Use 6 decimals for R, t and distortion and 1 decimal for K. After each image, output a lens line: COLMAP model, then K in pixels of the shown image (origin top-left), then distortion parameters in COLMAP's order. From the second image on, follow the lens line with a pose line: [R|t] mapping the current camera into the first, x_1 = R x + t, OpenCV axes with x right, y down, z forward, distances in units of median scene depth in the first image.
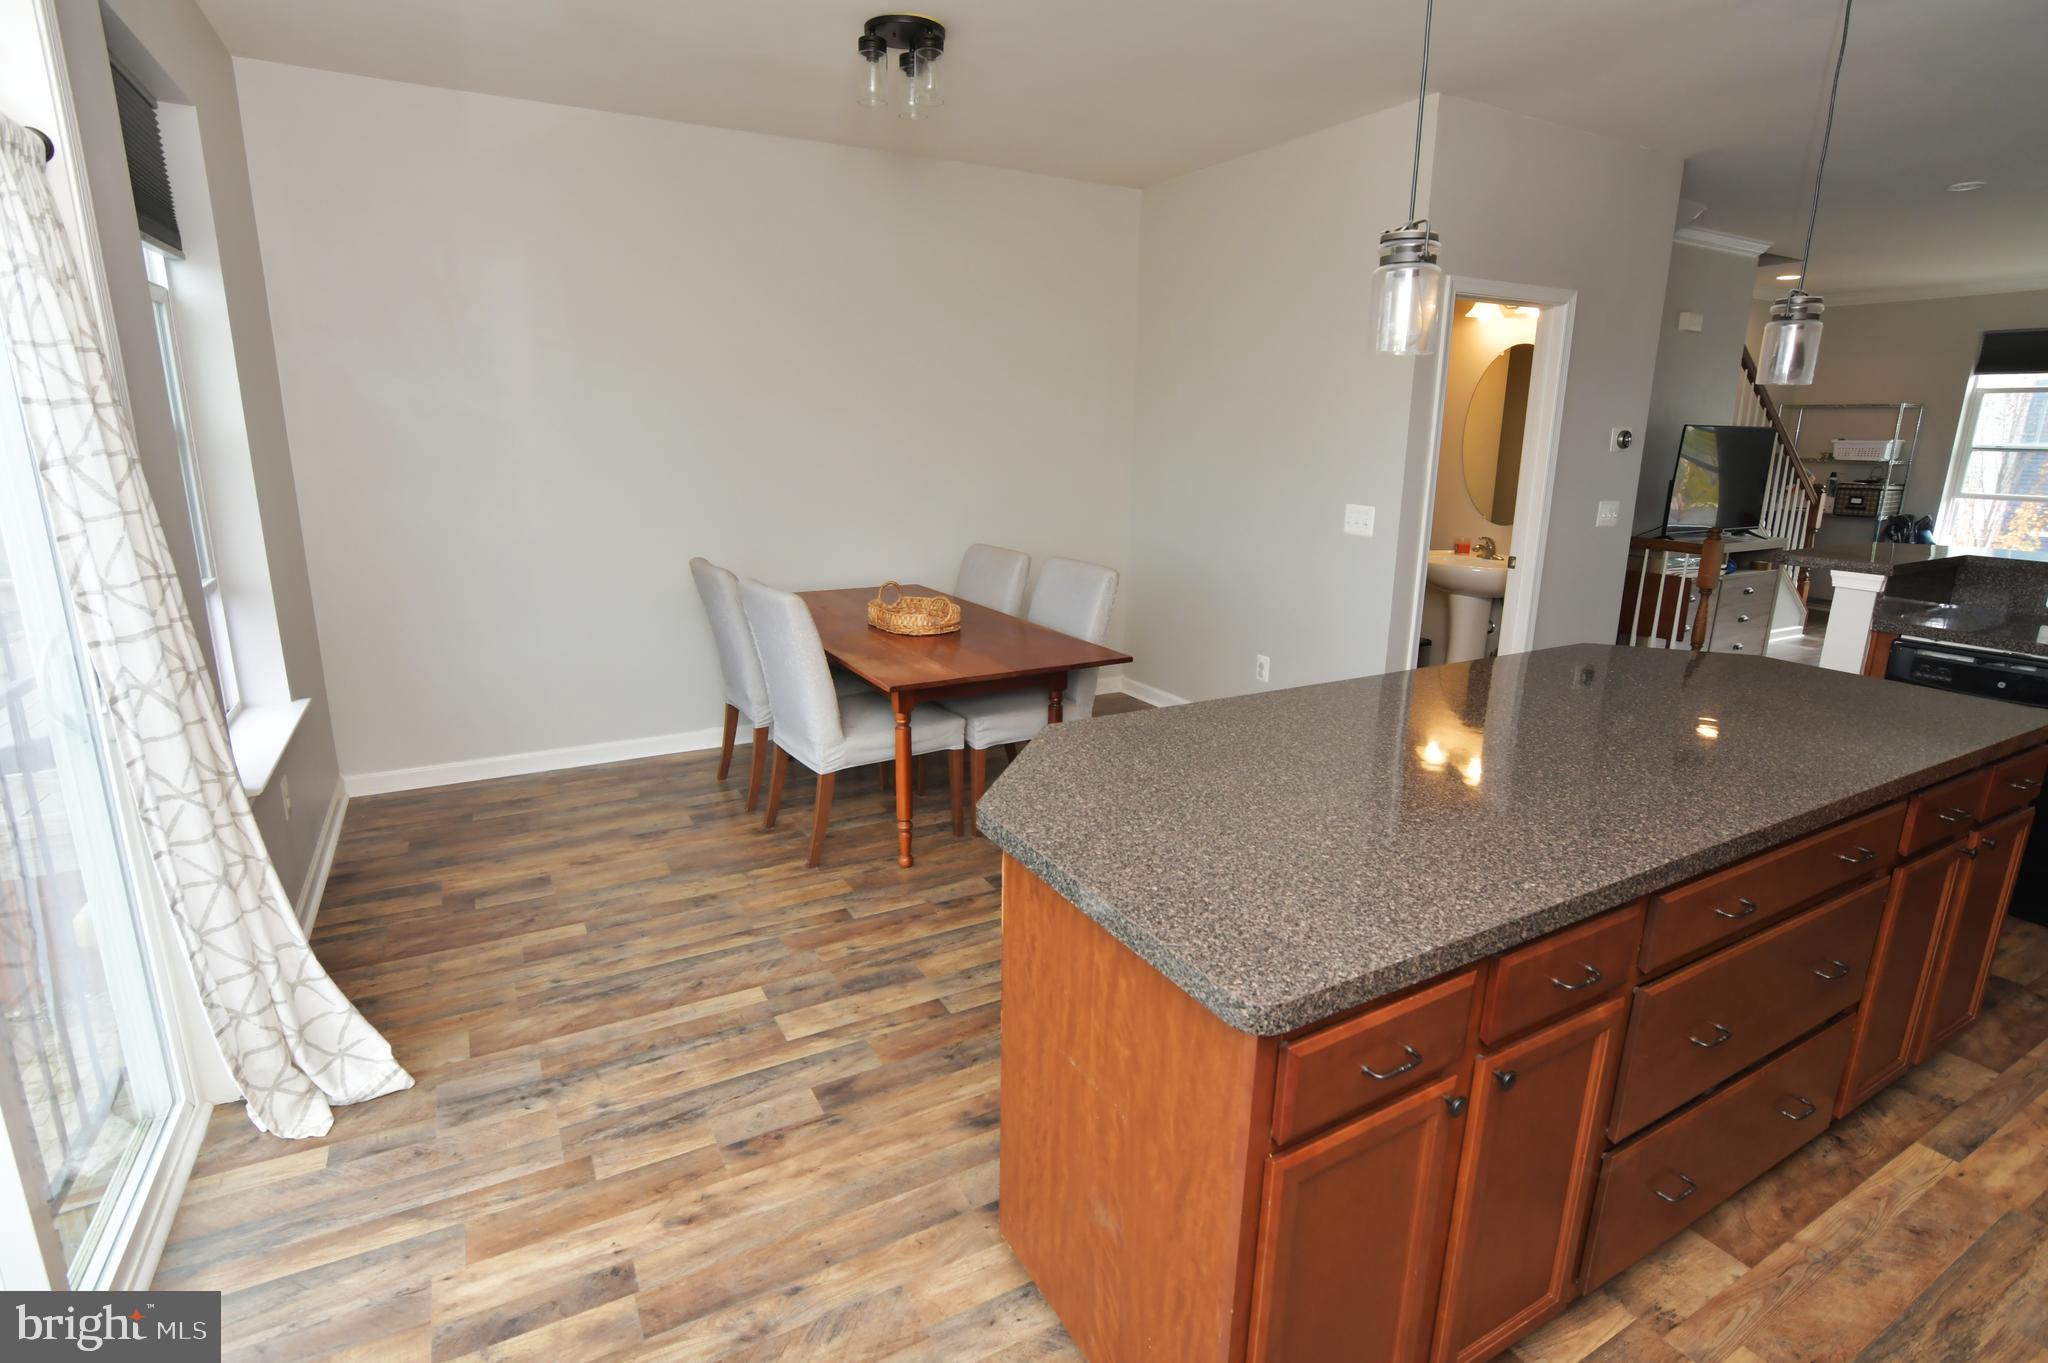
lens RADIAL K [[996.6, 0, 1020.9], [0, 996.6, 669.4], [0, 0, 1]] dist [-0.034851, 0.010962]
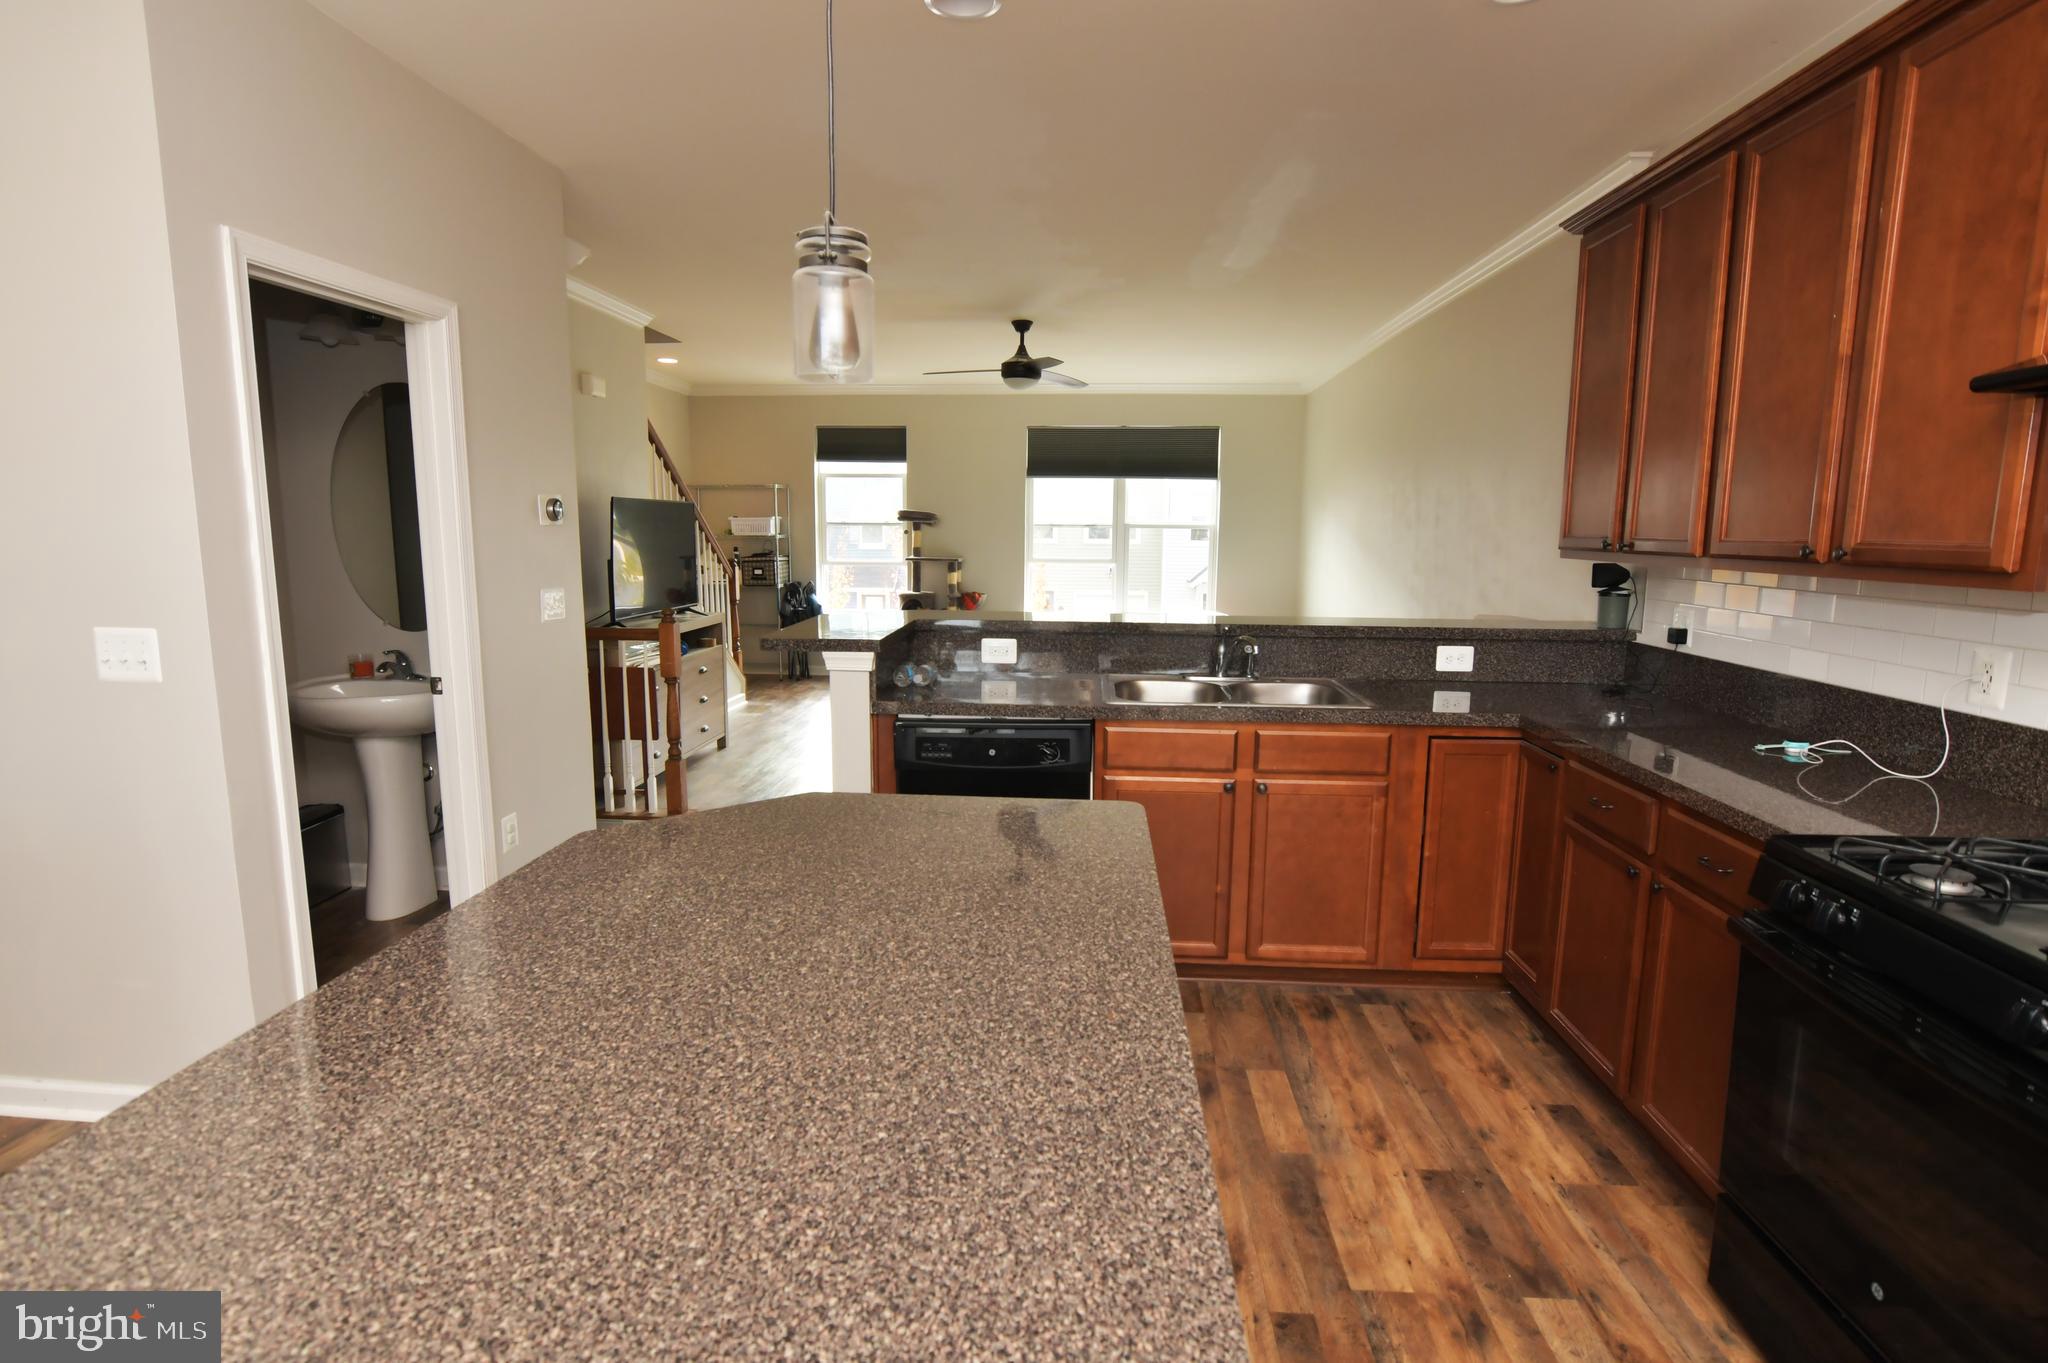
lens RADIAL K [[996.6, 0, 1020.9], [0, 996.6, 669.4], [0, 0, 1]] dist [-0.034851, 0.010962]
pose [[0.546058, -0.125823, 0.828244, 0.193409], [0.196553, 0.980302, 0.019337, -0.066186], [-0.814363, 0.152235, 0.560033, 0.358760]]
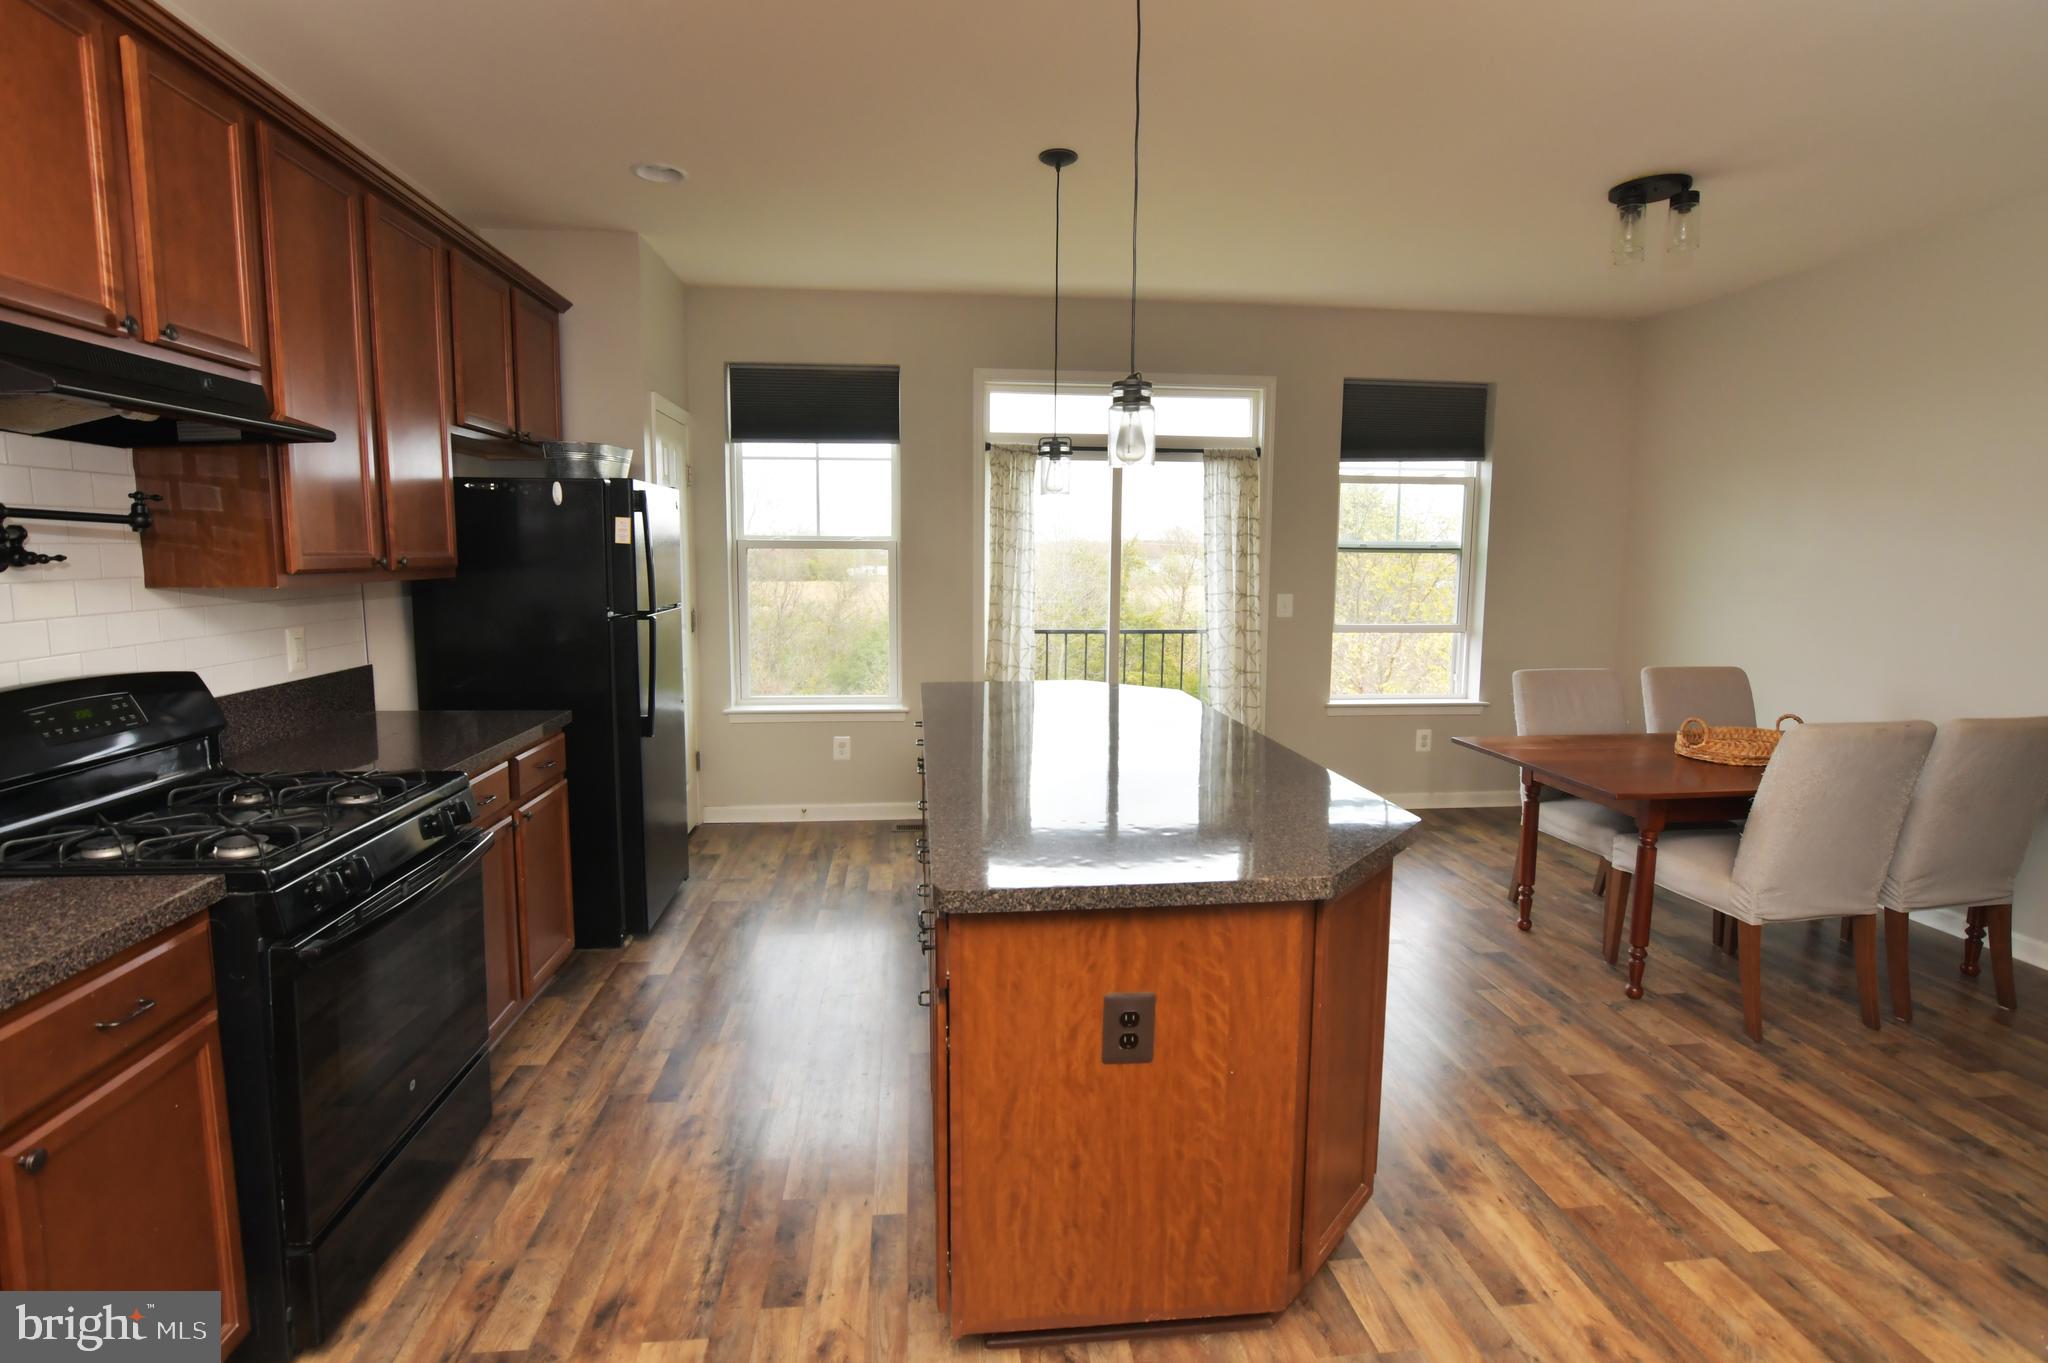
lens RADIAL K [[1002.3, 0, 1021.3], [0, 1002.3, 669.3], [0, 0, 1]] dist [-0.035244, 0.011902]
pose [[-0.391074, 0.093800, -0.915567, 1.052575], [-0.229151, 0.953542, 0.195570, -0.160155], [0.891376, 0.286285, -0.351411, 0.782516]]
